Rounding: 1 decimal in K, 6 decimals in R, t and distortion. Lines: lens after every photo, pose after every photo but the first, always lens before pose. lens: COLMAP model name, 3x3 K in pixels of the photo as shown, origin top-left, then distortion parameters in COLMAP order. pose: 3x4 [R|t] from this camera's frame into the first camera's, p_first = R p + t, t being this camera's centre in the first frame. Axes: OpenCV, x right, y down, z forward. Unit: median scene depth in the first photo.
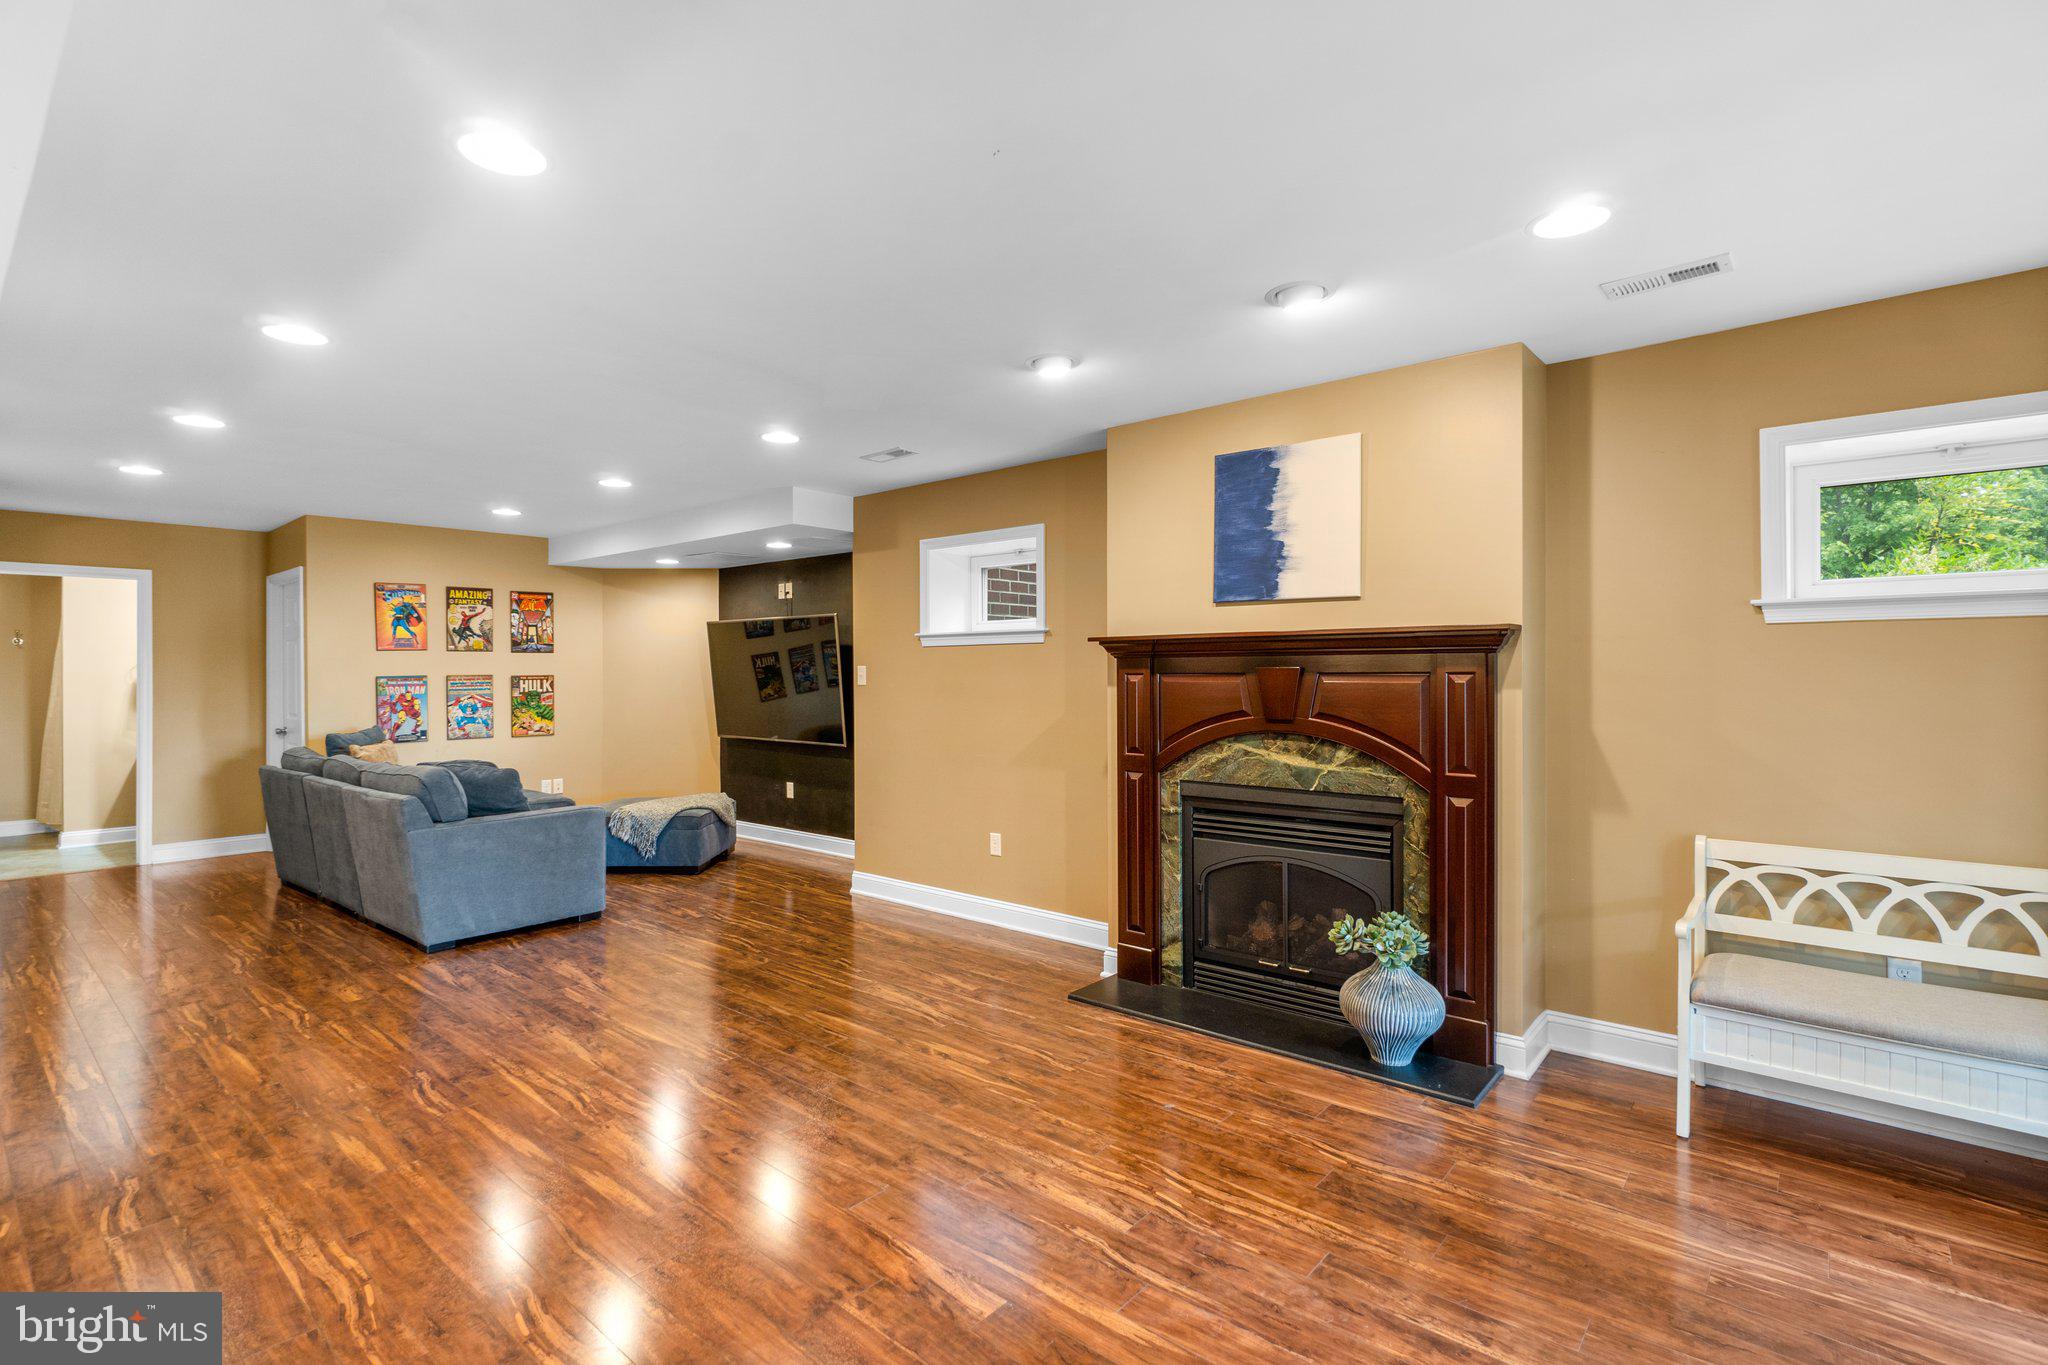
lens RADIAL K [[947.6, 0, 1013.9], [0, 947.6, 675.8], [0, 0, 1]] dist [-0.005439, 0.002241]
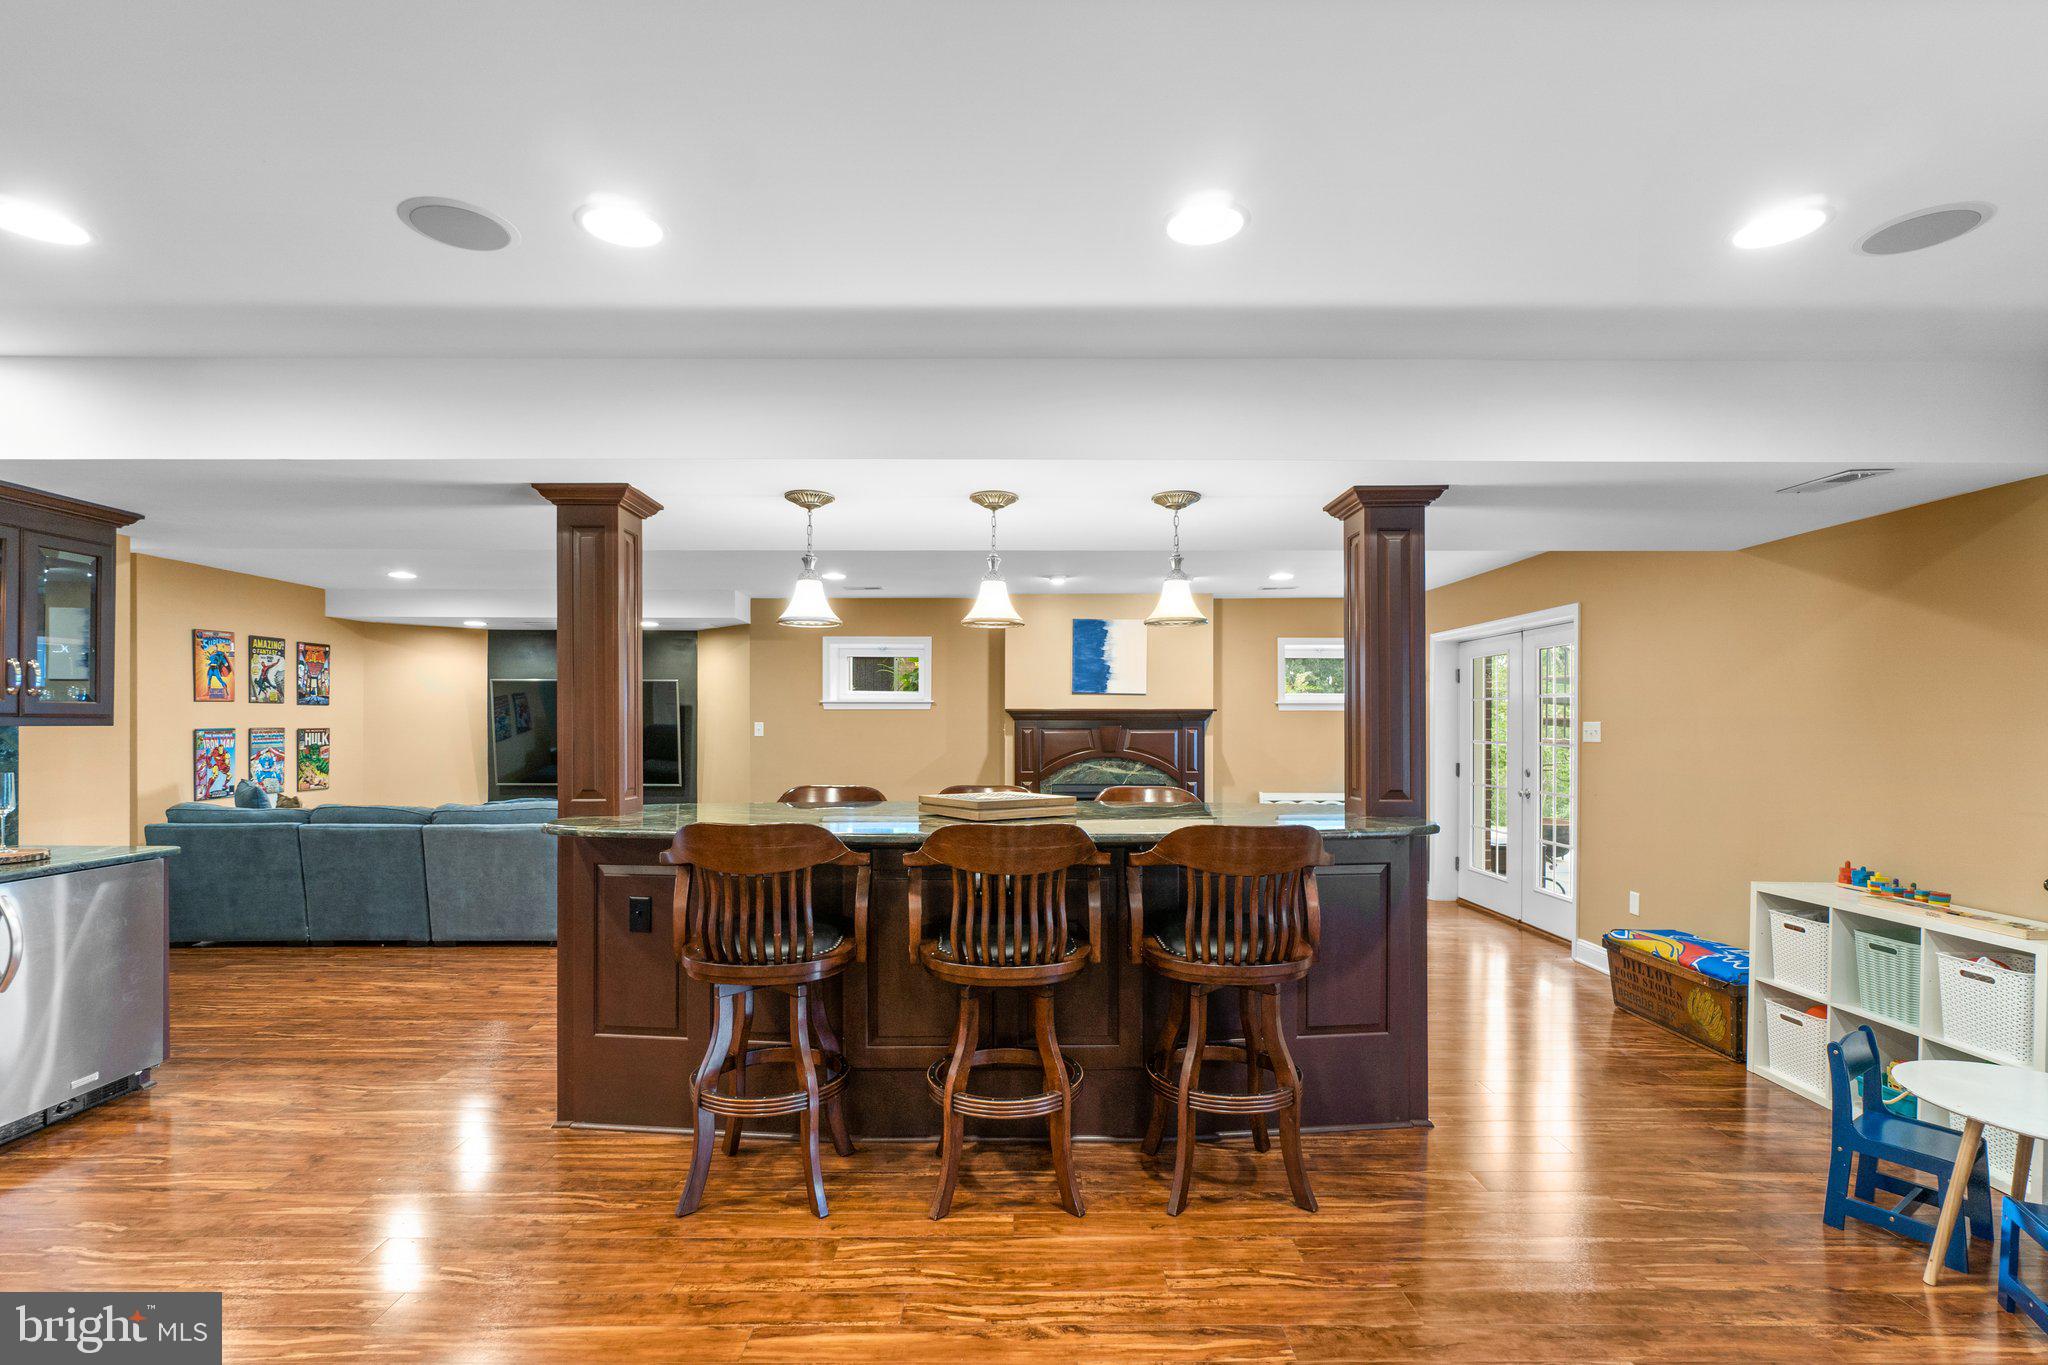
lens RADIAL K [[947.6, 0, 1013.8], [0, 947.6, 728.7], [0, 0, 1]] dist [-0.005439, 0.002241]
pose [[0.762286, 0.002824, 0.647234, -1.123345], [-0.001600, 0.999996, -0.002478, 0.002447], [-0.647238, 0.000853, 0.762288, -0.413969]]
